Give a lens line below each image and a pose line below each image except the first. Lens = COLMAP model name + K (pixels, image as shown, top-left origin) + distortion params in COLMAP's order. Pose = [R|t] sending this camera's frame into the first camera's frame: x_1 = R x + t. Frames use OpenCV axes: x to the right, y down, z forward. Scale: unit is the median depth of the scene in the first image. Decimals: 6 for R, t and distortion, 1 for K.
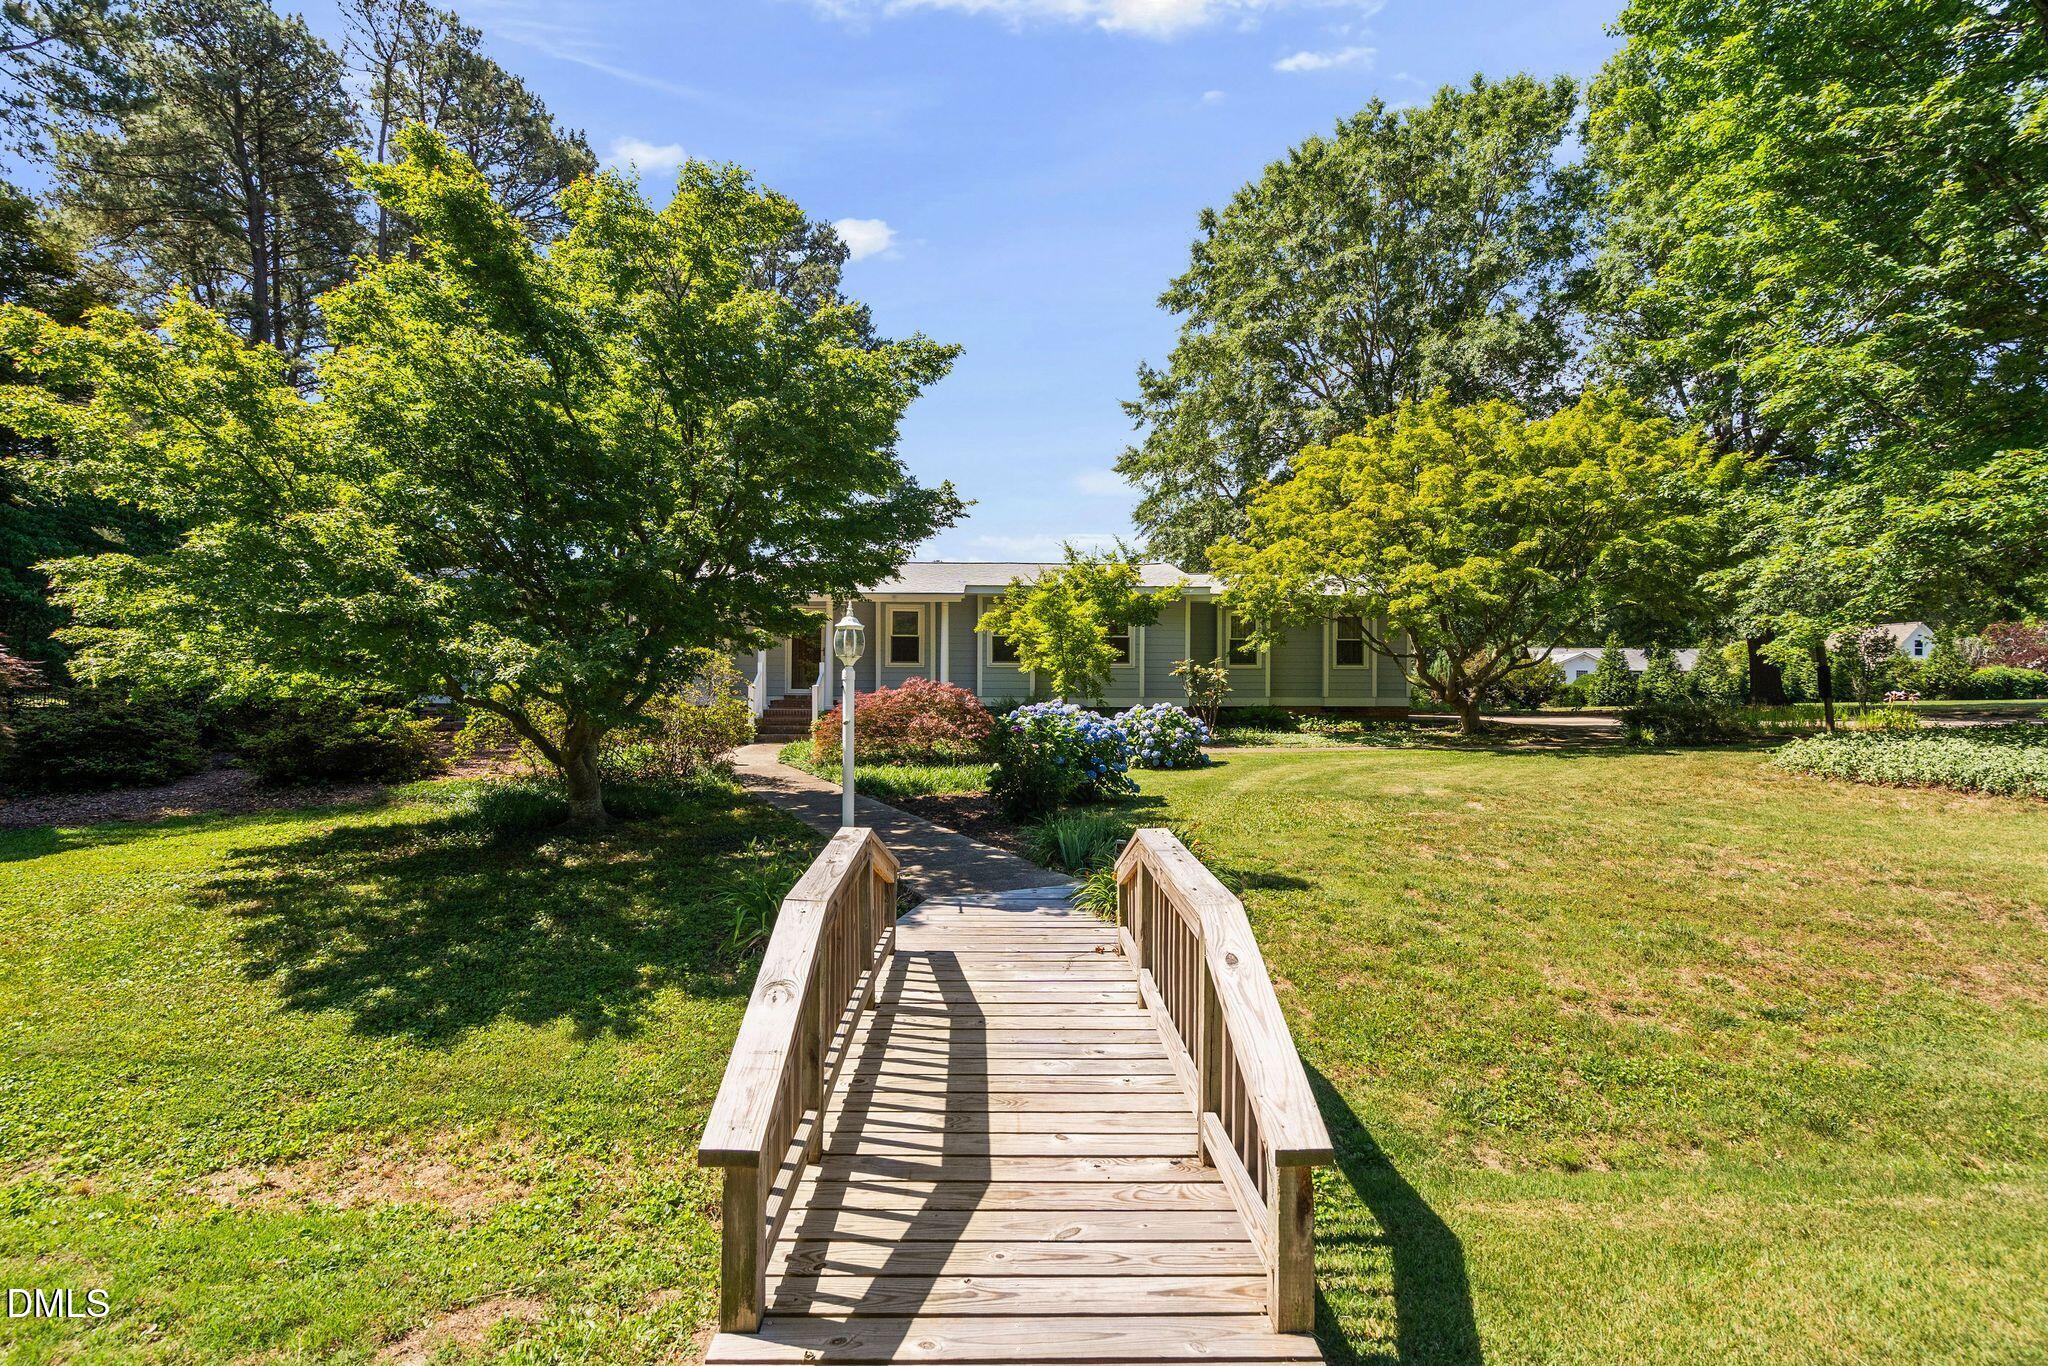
lens RADIAL K [[928.5, 0, 1026.2], [0, 928.5, 670.8], [0, 0, 1]] dist [-0.001401, -0.005782]
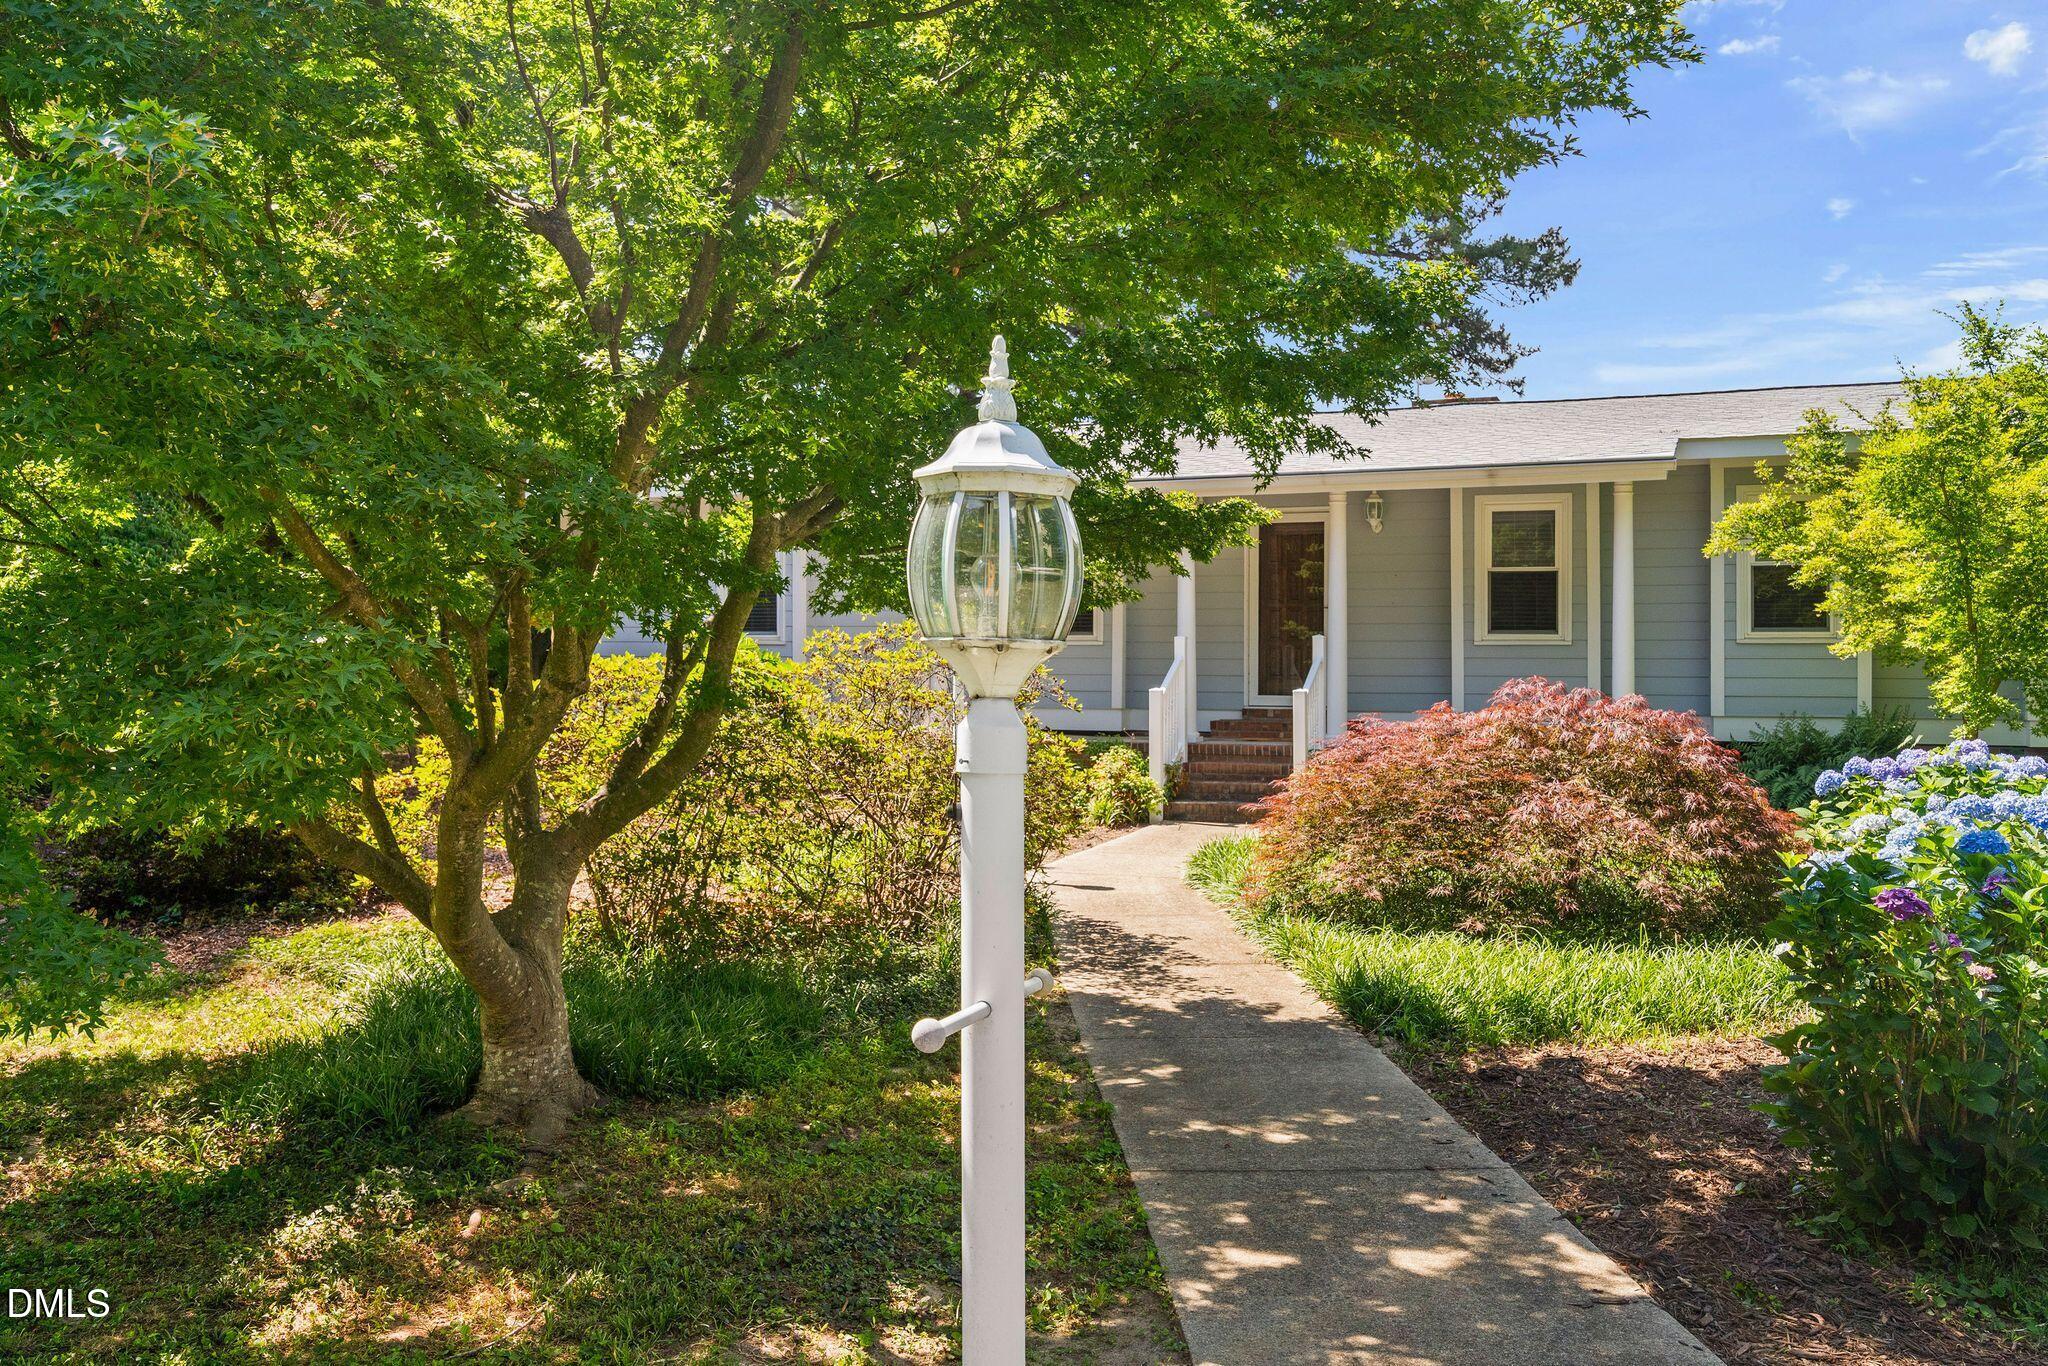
lens RADIAL K [[1666.4, 0, 1023.8], [0, 1666.4, 654.5], [0, 0, 1]] dist [-0.000539, -0.001381]
pose [[0.905114, -0.001577, -0.425166, -0.017916], [0.004691, 0.999969, 0.006278, -0.005783], [0.425144, -0.007677, 0.905093, 0.260429]]
